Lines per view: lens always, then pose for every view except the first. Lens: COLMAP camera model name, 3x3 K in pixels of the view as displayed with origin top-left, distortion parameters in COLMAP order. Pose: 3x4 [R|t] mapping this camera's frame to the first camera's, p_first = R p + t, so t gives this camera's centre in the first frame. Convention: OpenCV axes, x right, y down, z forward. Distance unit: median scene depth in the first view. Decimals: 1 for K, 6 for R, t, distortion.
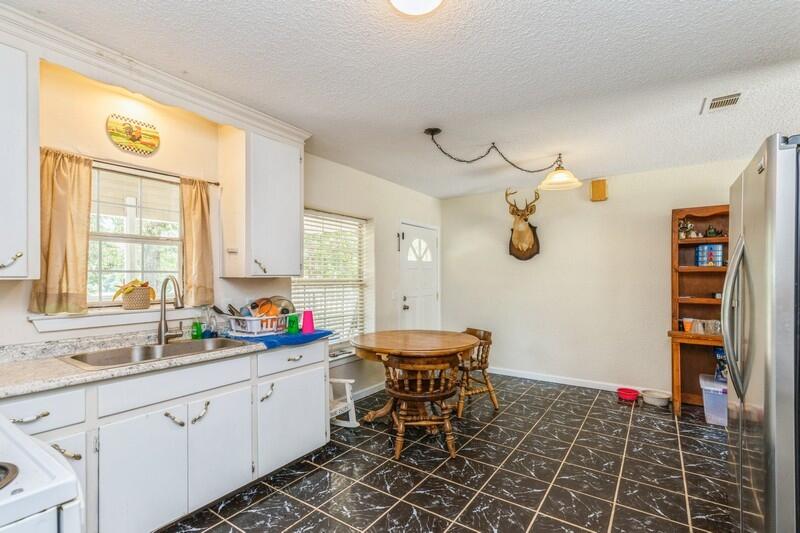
lens RADIAL K [[372.9, 0, 401.0], [0, 372.9, 278.0], [0, 0, 1]] dist [0.000109, 0.000087]
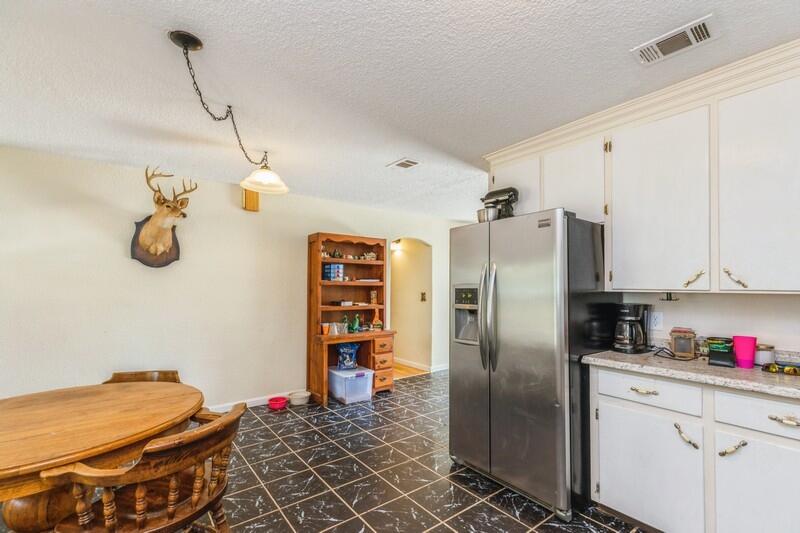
lens RADIAL K [[358.4, 0, 404.3], [0, 358.4, 280.1], [0, 0, 1]] dist [0.001501, 0.000253]
pose [[0.298911, 0.021910, 0.954029, -0.270719], [0.002813, 0.999712, -0.023840, -0.004025], [-0.954277, 0.009810, 0.298764, 0.403973]]
